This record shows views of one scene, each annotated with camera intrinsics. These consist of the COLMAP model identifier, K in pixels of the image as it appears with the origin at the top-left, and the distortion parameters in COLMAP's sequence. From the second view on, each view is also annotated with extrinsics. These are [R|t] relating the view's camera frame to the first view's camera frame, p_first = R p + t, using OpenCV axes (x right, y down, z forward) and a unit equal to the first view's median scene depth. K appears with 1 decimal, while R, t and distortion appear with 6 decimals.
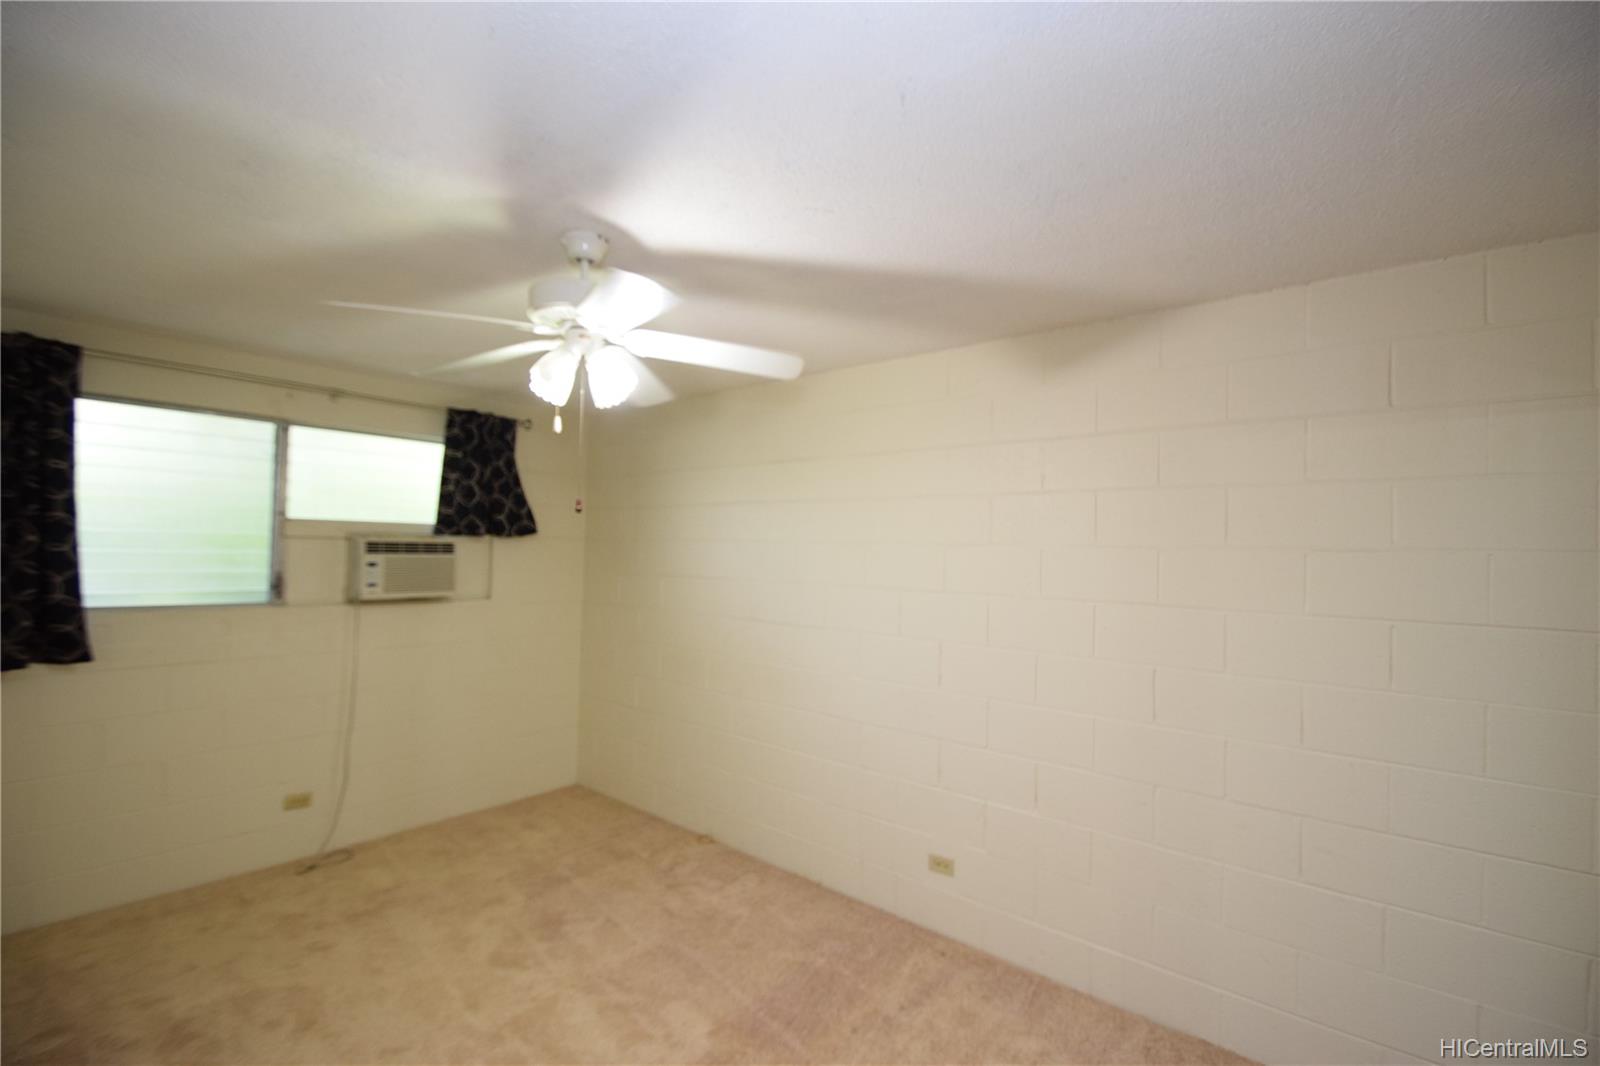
lens RADIAL K [[699.6, 0, 808.3], [0, 699.6, 536.2], [0, 0, 1]] dist [0.011250, -0.014470]
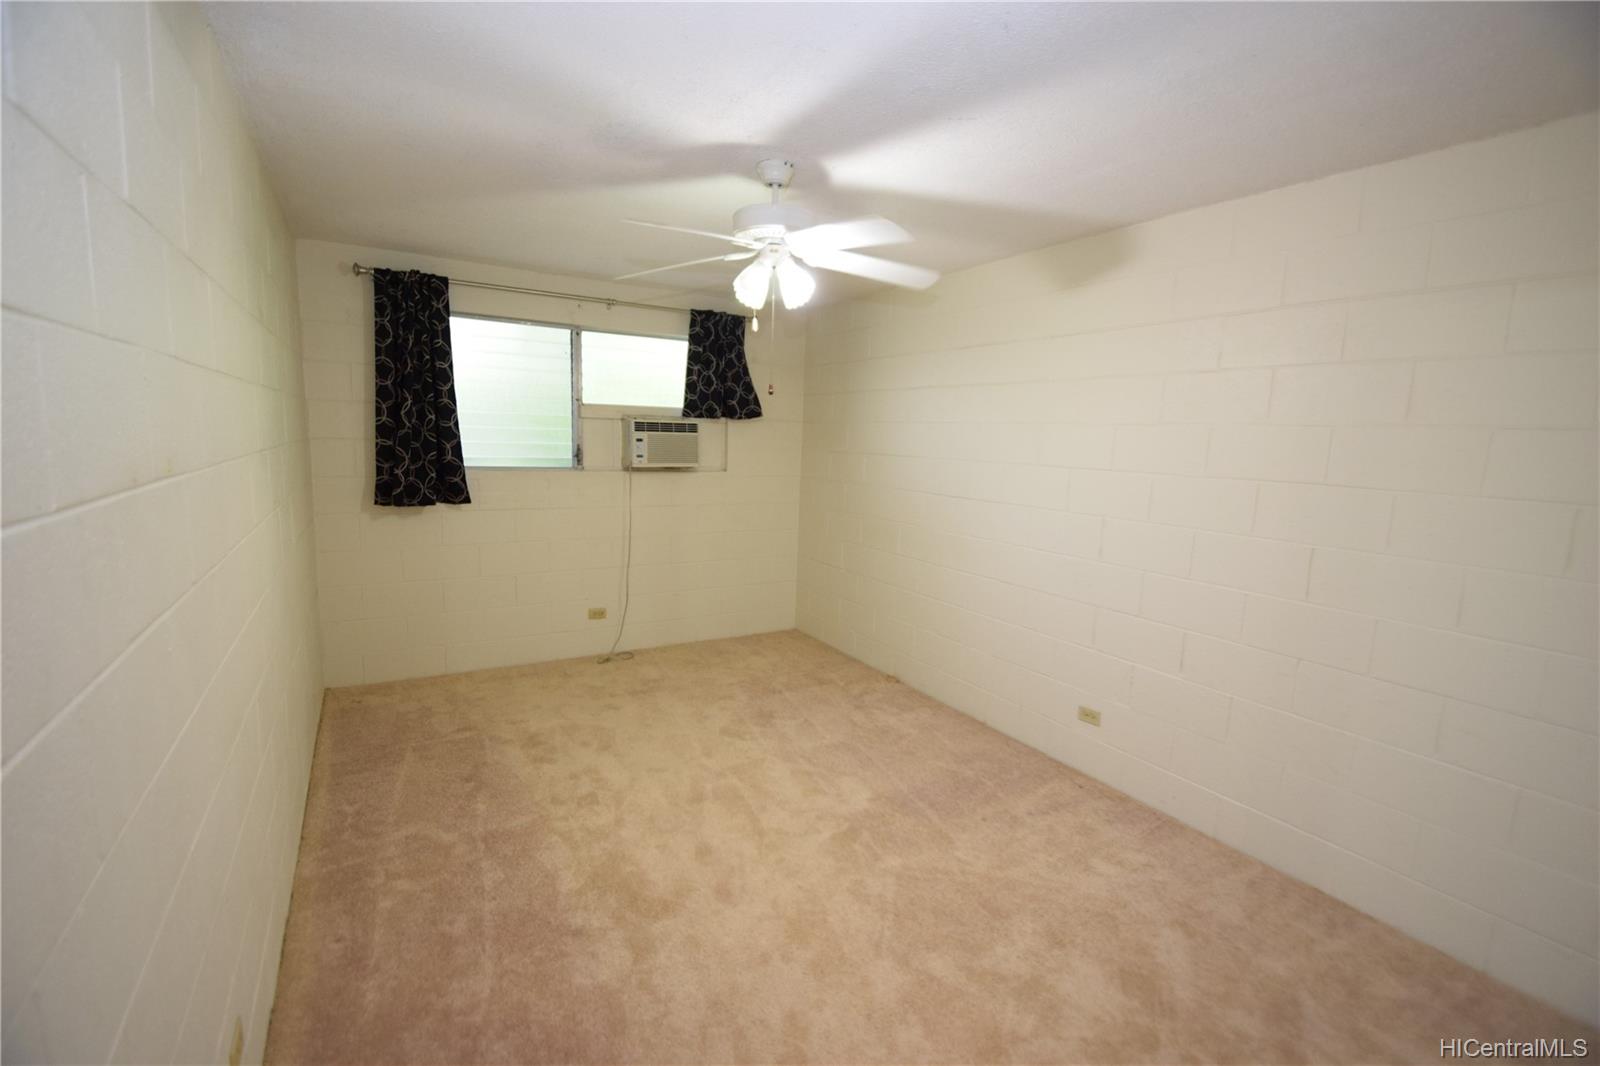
lens RADIAL K [[699.6, 0, 804.2], [0, 699.6, 529.3], [0, 0, 1]] dist [0.011250, -0.014470]
pose [[0.943476, 0.052838, -0.327201, 0.111218], [-0.003884, 0.988906, 0.148494, 0.013620], [0.331417, -0.138830, 0.933214, -0.145658]]
